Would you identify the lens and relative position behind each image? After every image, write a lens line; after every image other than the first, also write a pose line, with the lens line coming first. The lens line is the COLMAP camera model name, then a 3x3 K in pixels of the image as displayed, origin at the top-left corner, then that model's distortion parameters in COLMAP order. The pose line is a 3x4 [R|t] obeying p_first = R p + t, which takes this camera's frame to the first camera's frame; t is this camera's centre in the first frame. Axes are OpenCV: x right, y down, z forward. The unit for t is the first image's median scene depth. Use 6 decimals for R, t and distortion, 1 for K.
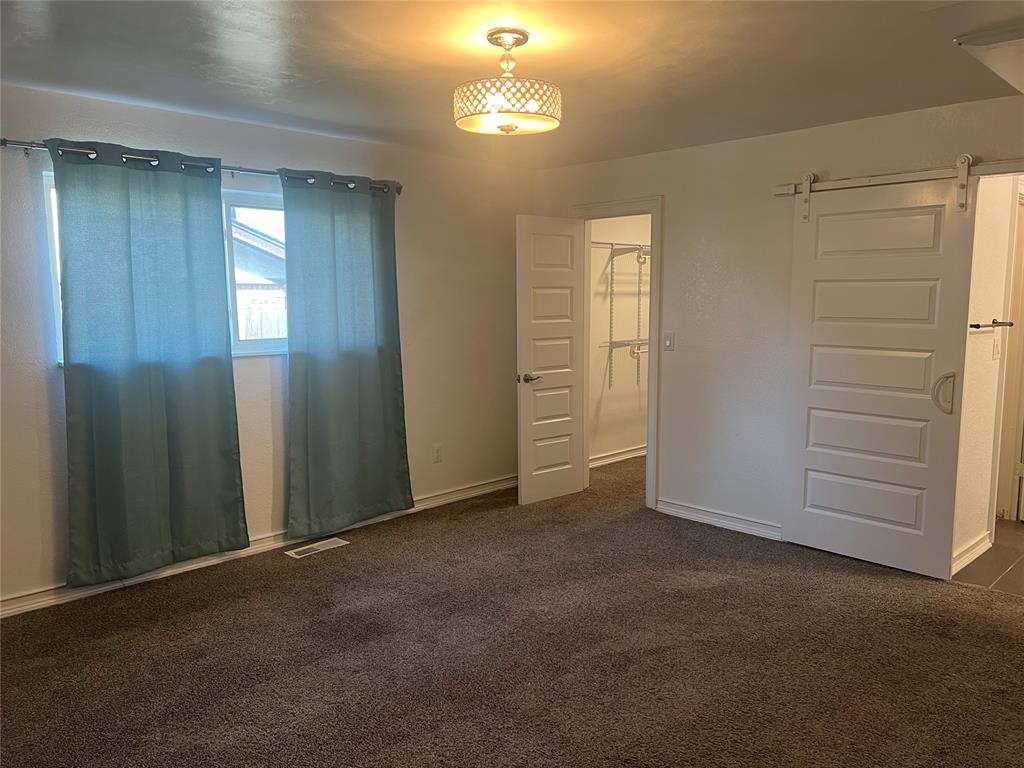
lens RADIAL K [[765.5, 0, 506.4], [0, 765.5, 387.4], [0, 0, 1]] dist [0.048581, -0.041030]
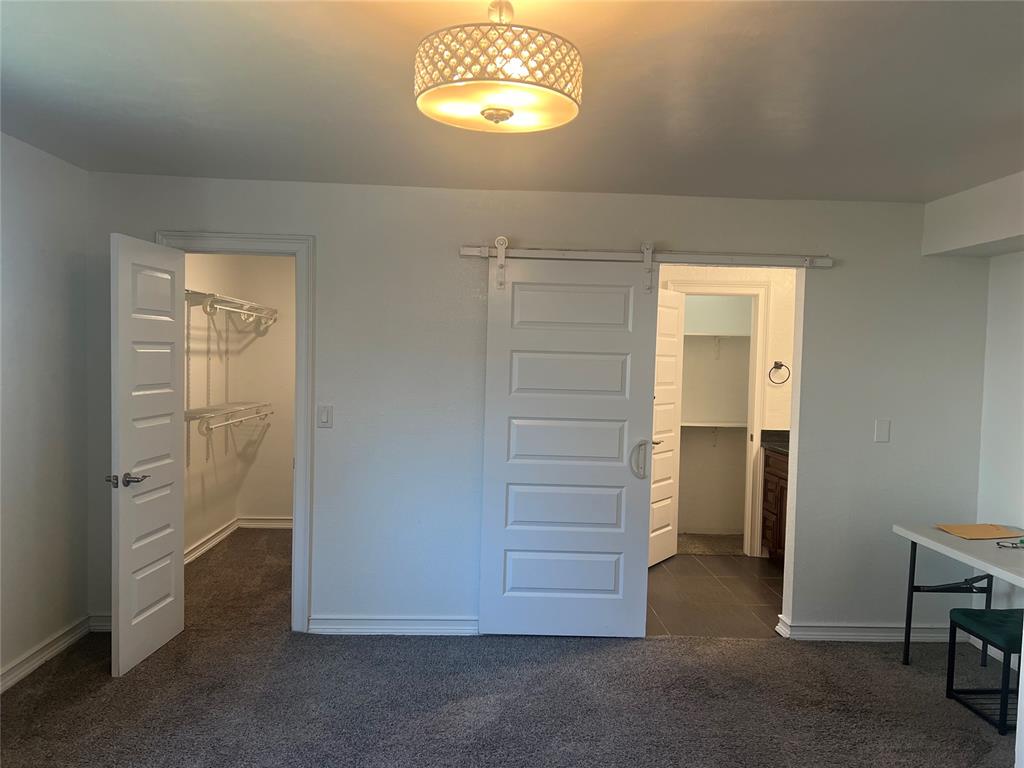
lens RADIAL K [[765.5, 0, 511.0], [0, 765.5, 387.0], [0, 0, 1]] dist [0.048581, -0.041030]
pose [[0.670181, -0.008109, 0.742153, -0.295245], [0.060781, 0.997181, -0.043991, -0.050280], [-0.739704, 0.074591, 0.668785, 0.364631]]
